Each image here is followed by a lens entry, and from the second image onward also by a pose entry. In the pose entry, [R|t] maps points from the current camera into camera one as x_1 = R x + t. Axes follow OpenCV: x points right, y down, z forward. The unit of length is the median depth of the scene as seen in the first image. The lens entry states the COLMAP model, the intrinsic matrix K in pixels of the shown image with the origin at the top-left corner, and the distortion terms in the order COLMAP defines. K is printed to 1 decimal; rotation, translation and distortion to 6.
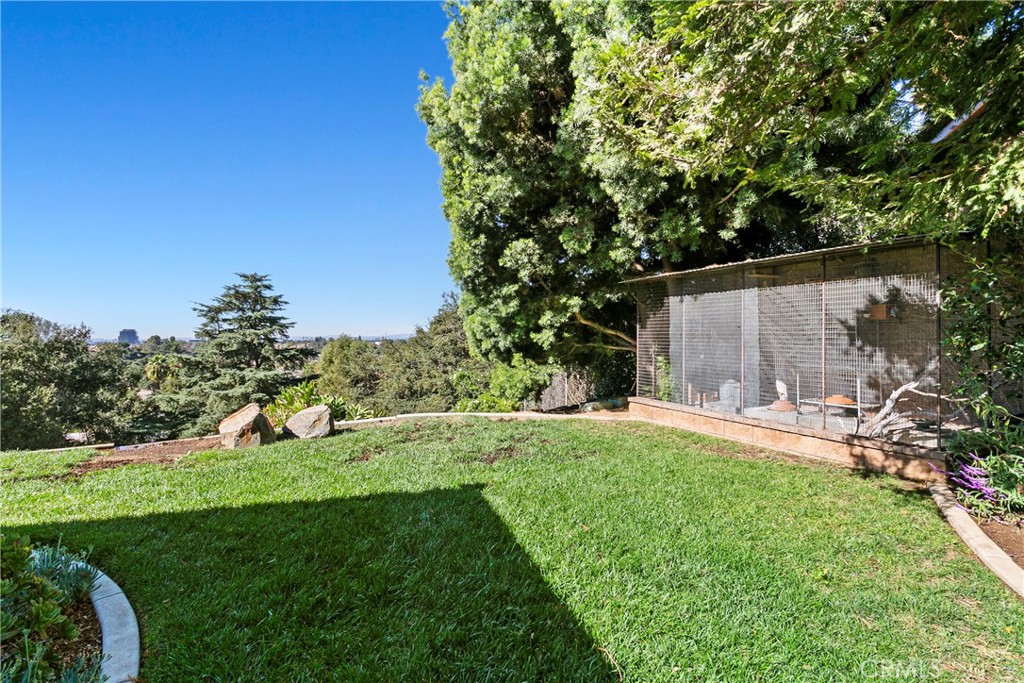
lens RADIAL K [[506.2, 0, 481.4], [0, 506.2, 295.5], [0, 0, 1]] dist [-0.004495, 0.000111]
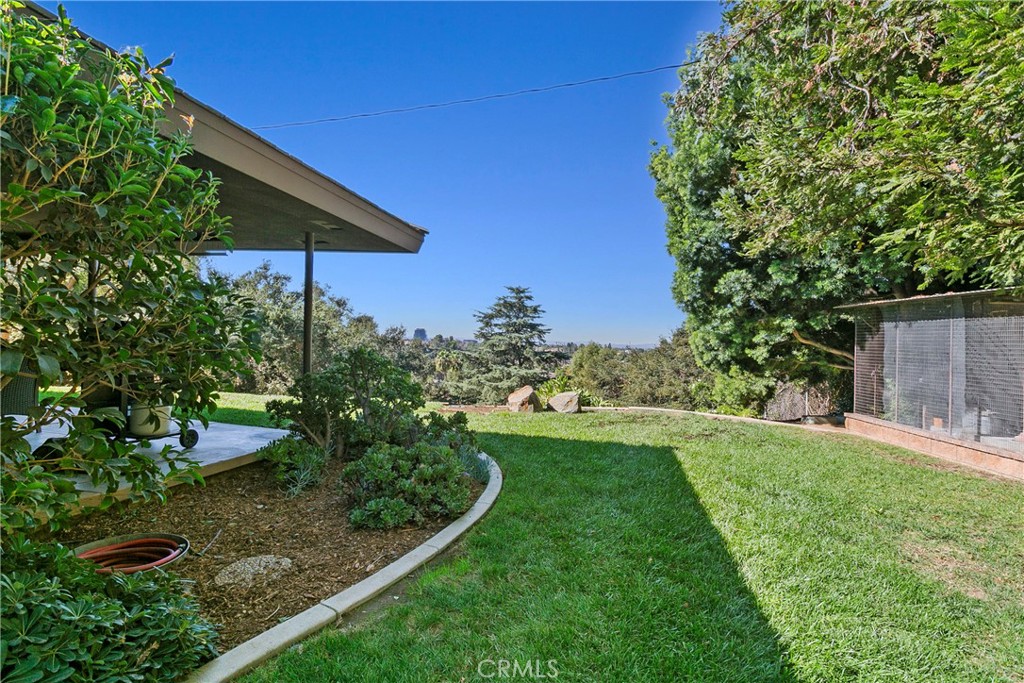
lens RADIAL K [[506.2, 0, 481.4], [0, 506.2, 295.5], [0, 0, 1]] dist [-0.004495, 0.000111]
pose [[0.884115, 0.005899, -0.467232, 0.096890], [-0.012568, 0.999859, -0.011158, -0.027335], [0.467100, 0.015737, 0.884064, -0.307033]]
